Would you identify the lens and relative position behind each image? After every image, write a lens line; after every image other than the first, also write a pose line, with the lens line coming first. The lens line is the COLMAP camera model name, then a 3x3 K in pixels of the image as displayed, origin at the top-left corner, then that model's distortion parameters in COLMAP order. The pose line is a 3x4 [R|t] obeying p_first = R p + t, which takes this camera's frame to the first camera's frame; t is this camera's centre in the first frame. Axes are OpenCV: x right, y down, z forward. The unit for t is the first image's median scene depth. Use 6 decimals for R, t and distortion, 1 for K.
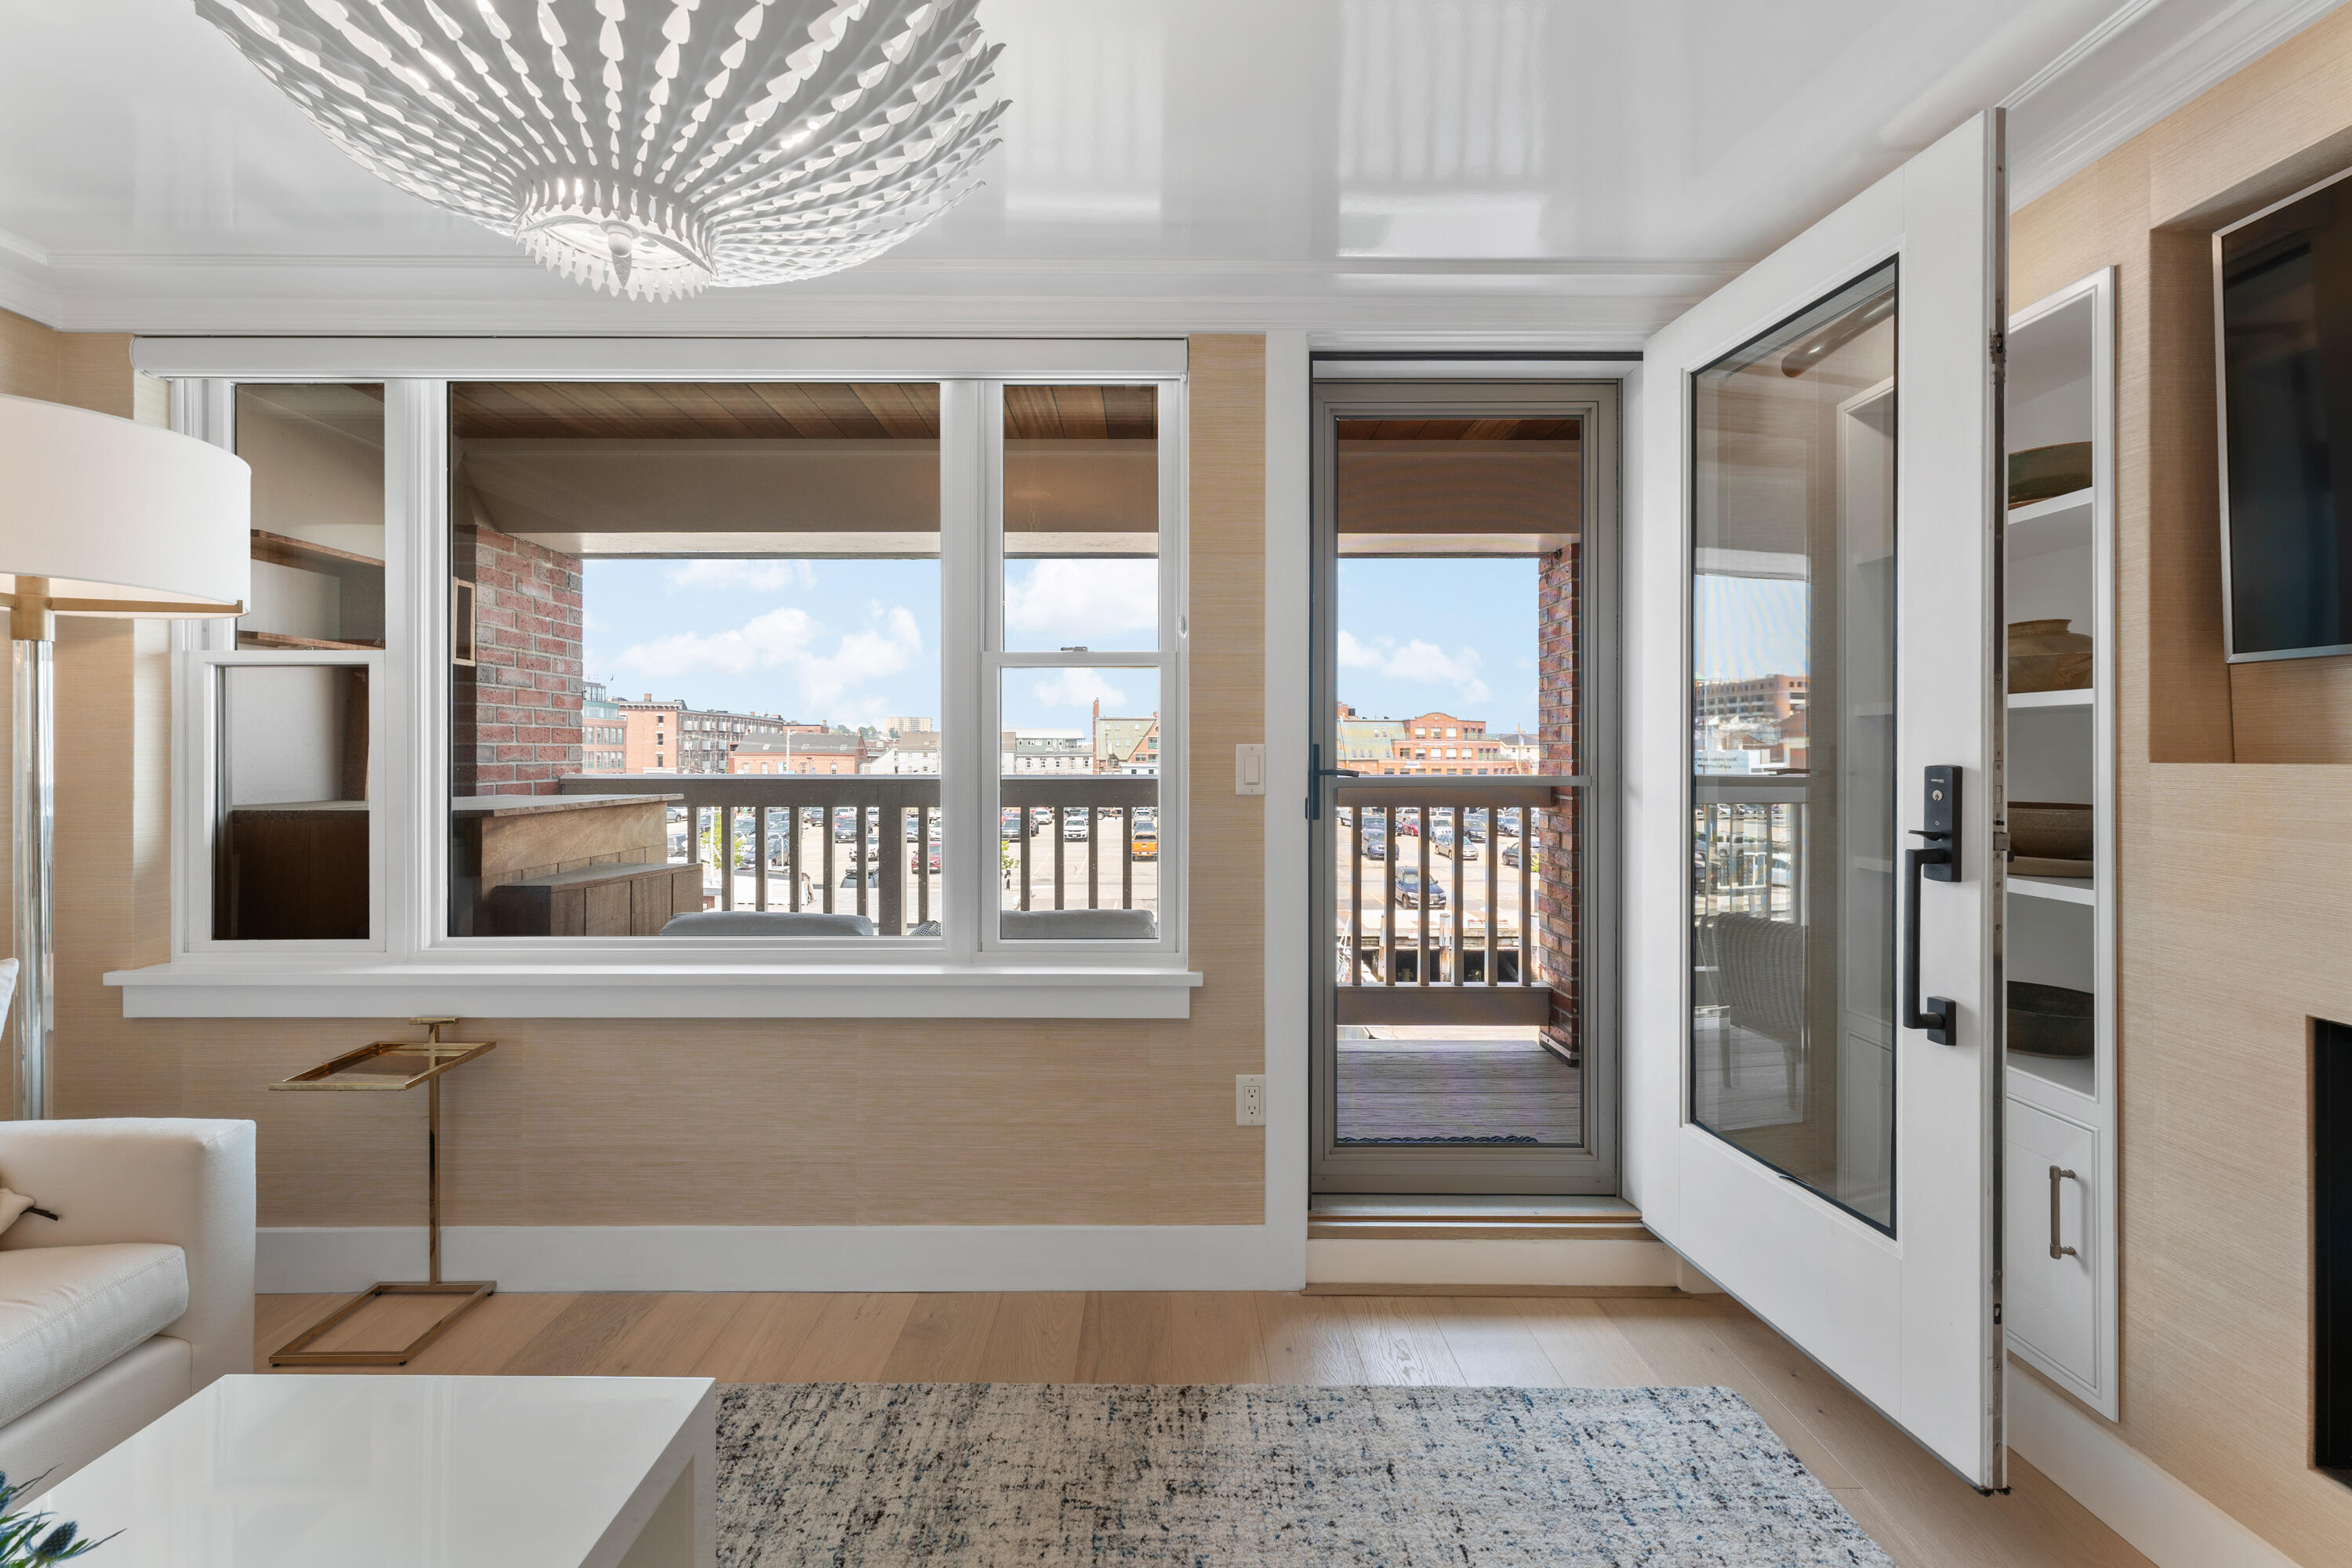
lens RADIAL K [[947.3, 0, 1167.5], [0, 947.3, 753.8], [0, 0, 1]] dist [-0.002104, -0.000282]
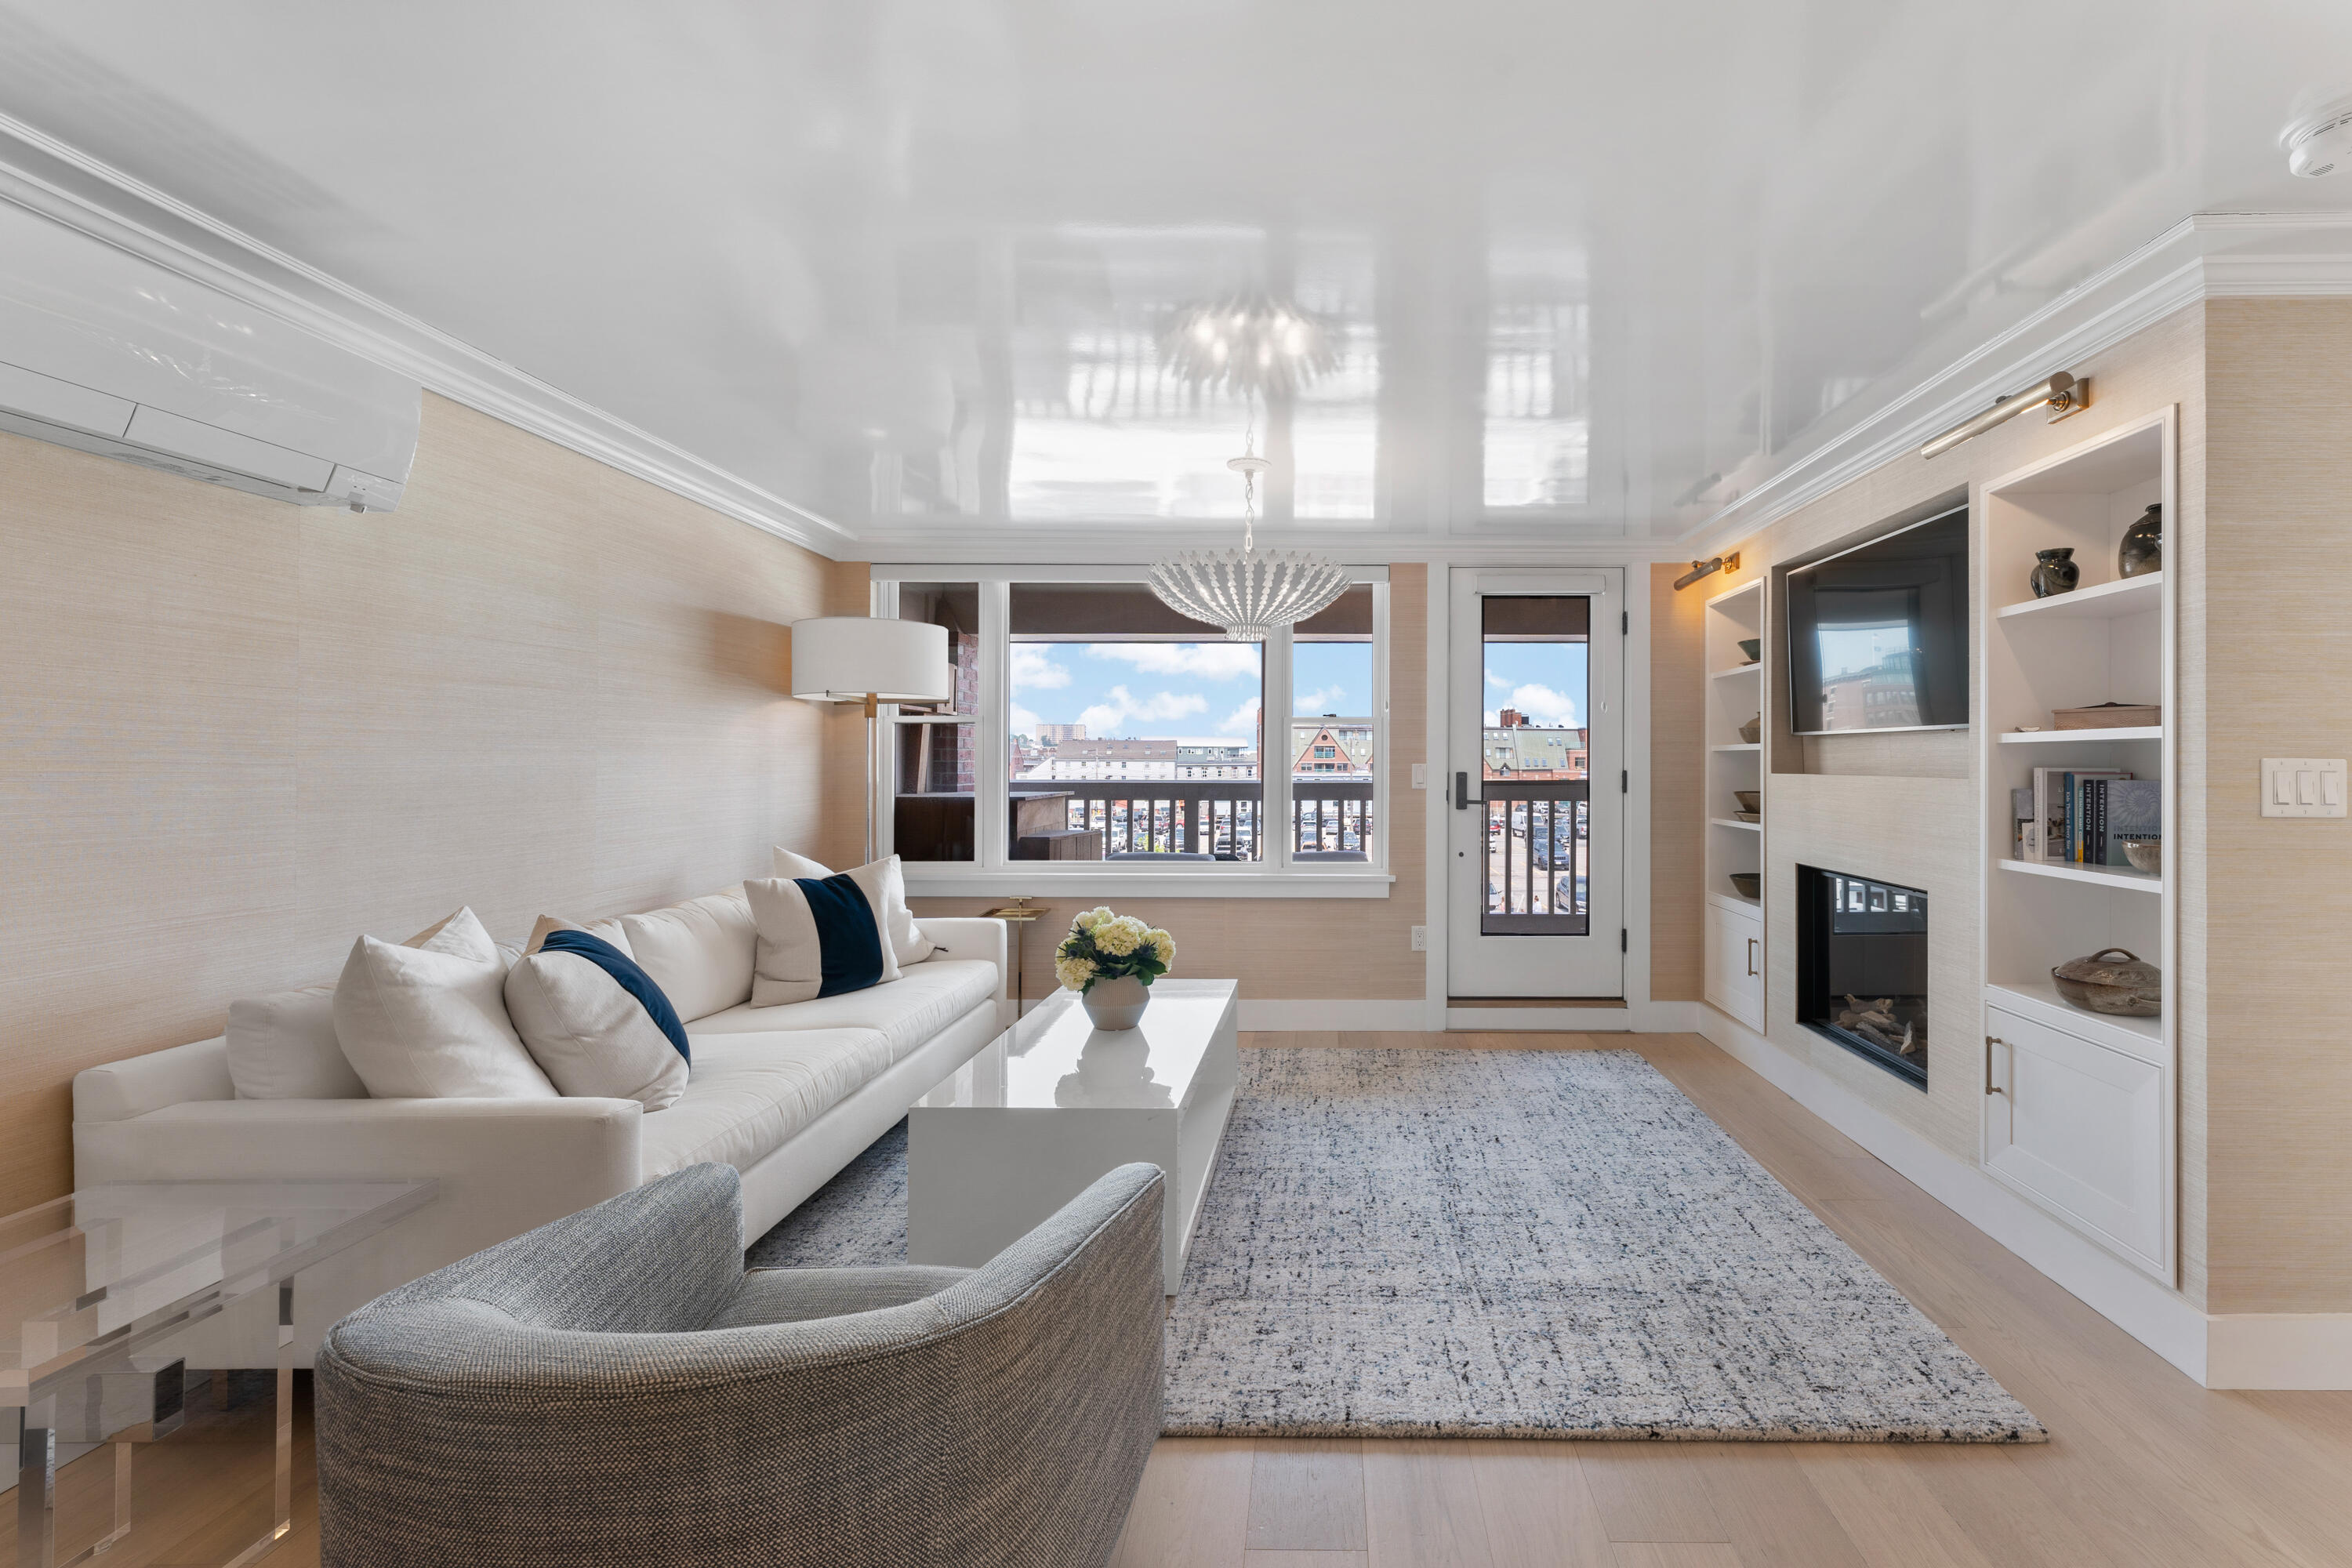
lens RADIAL K [[996.7, 0, 1328.9], [0, 996.7, 752.5], [0, 0, 1]] dist [-0.000920, 0.000469]
pose [[0.999988, 0.001859, -0.004453, -0.095821], [-0.001906, 0.999943, -0.010500, -0.011625], [0.004433, 0.010509, 0.999935, -1.144260]]
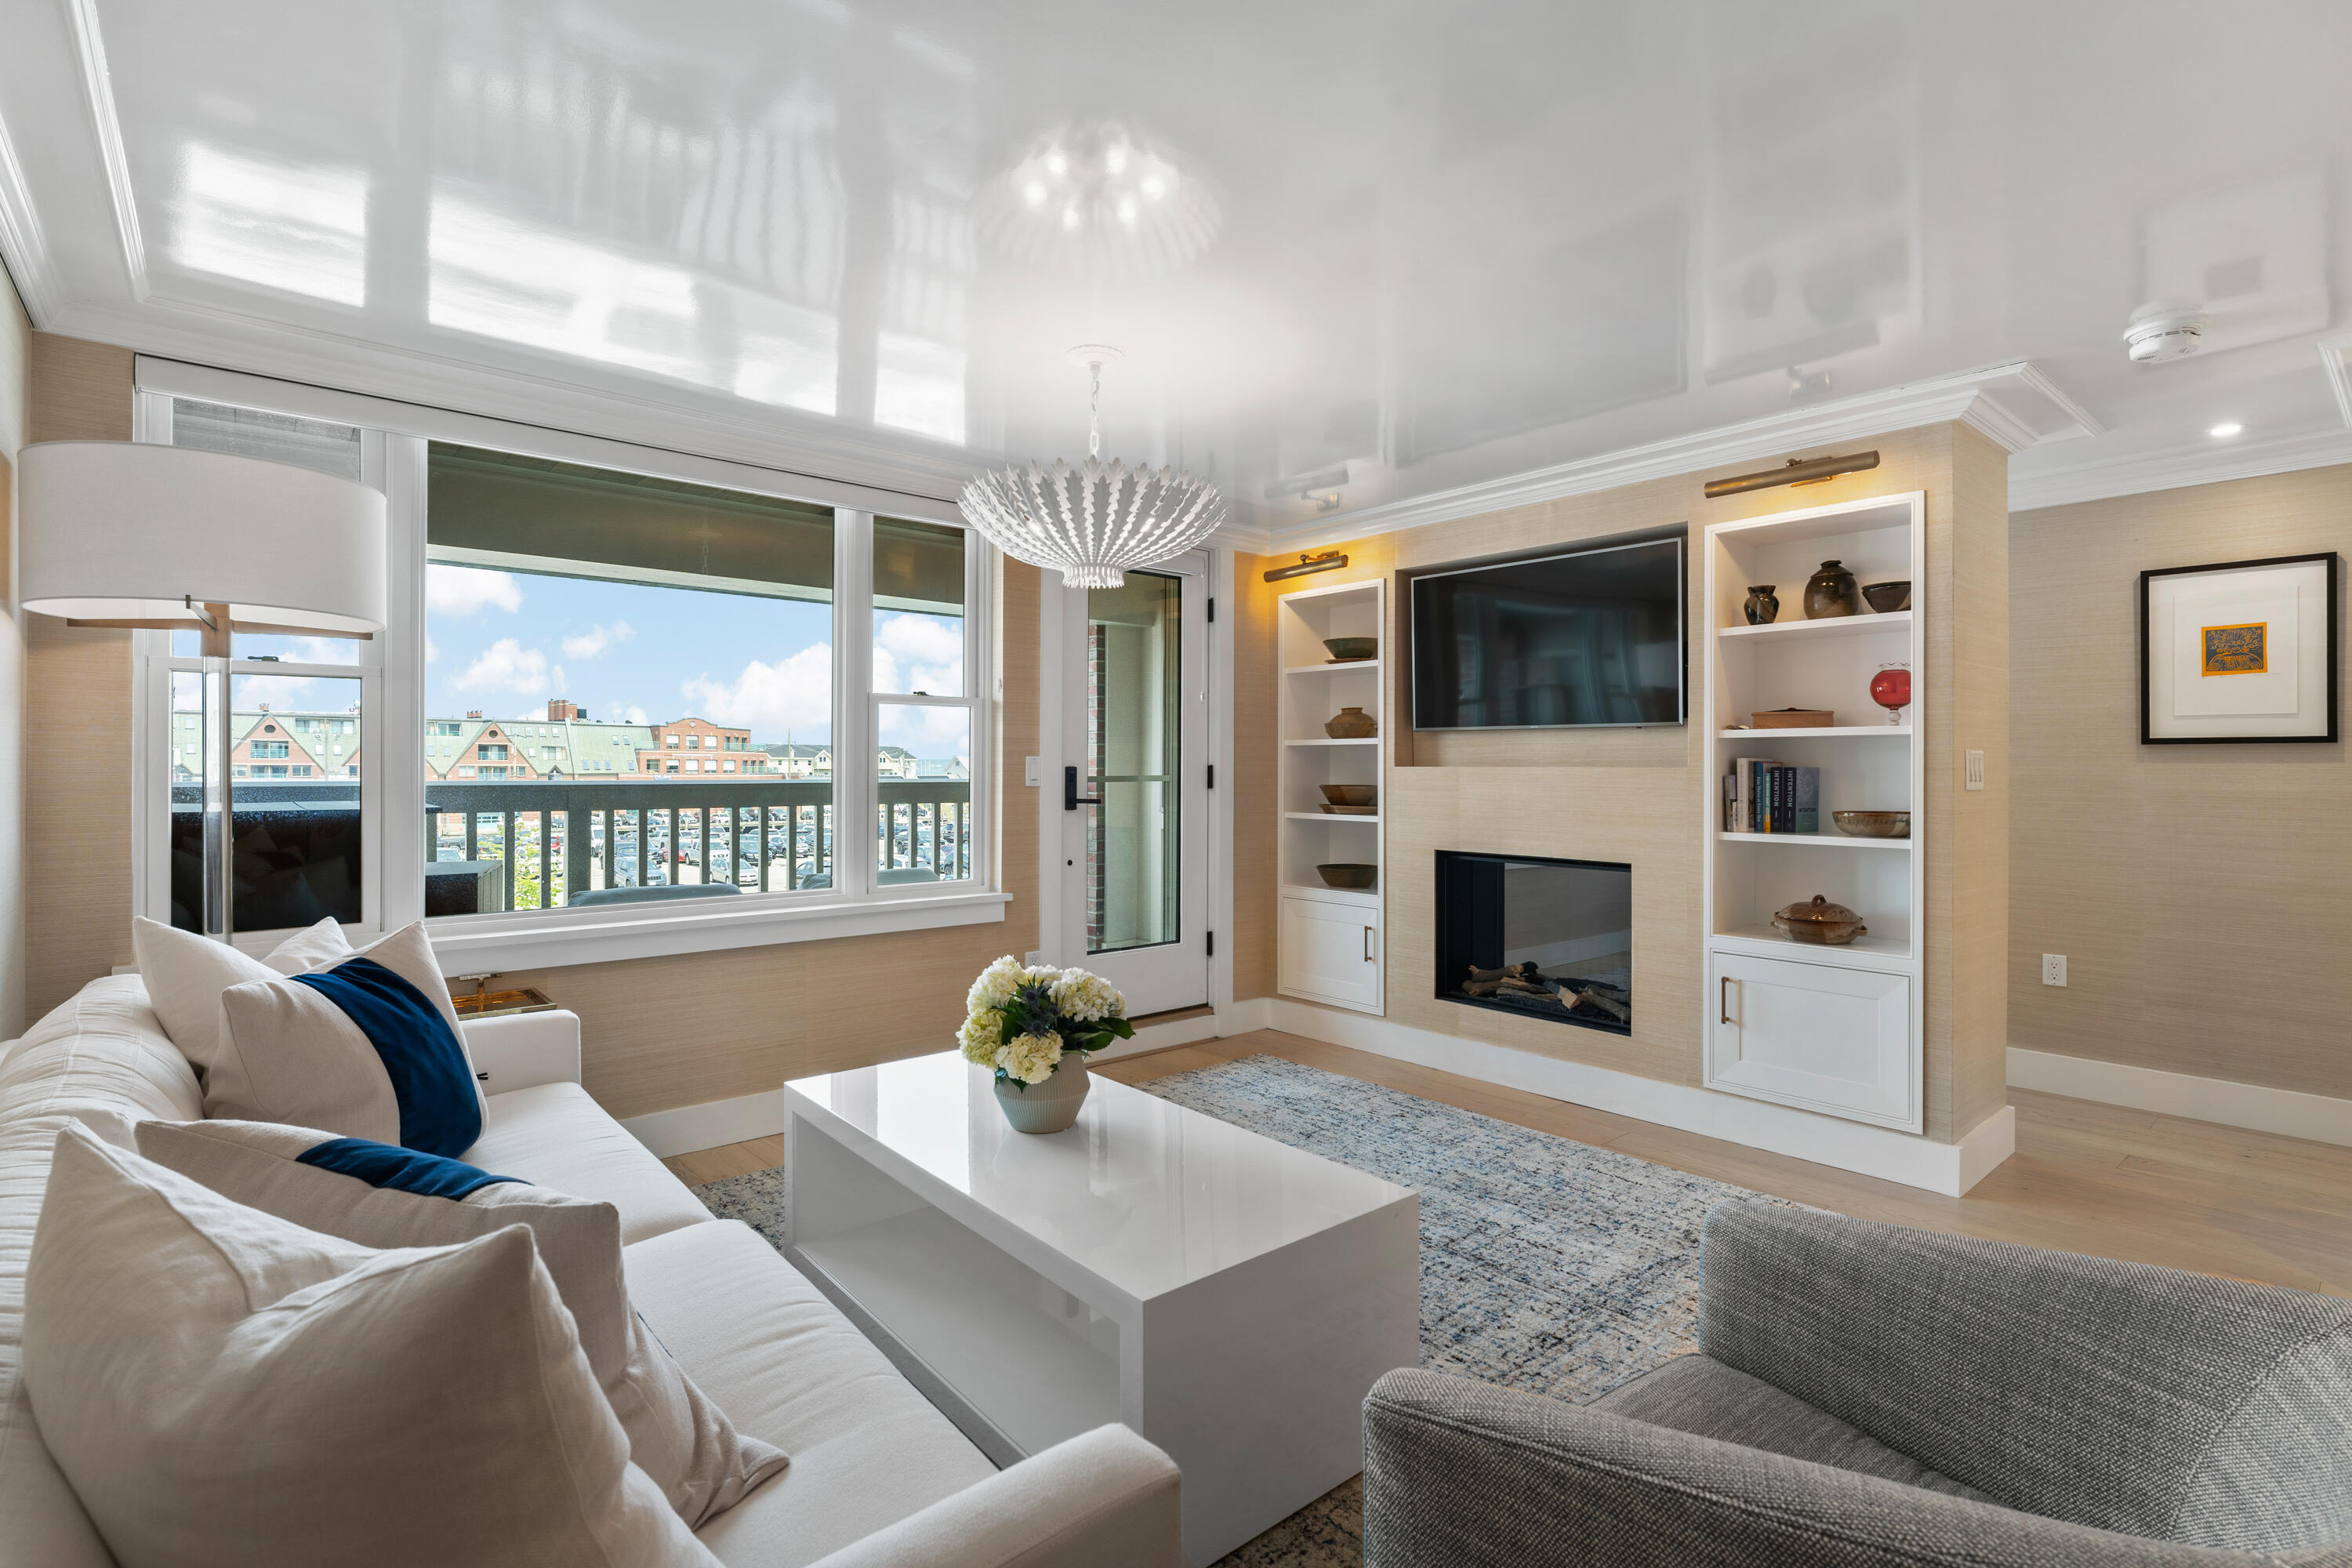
lens RADIAL K [[1084.9, 0, 1161.7], [0, 1084.9, 772.2], [0, 0, 1]] dist [0.003323, 0.001361]
pose [[0.767504, -0.000192, 0.641045, -0.972928], [-0.002917, 0.999989, 0.003791, 0.009559], [-0.641038, -0.004780, 0.767494, -0.635002]]
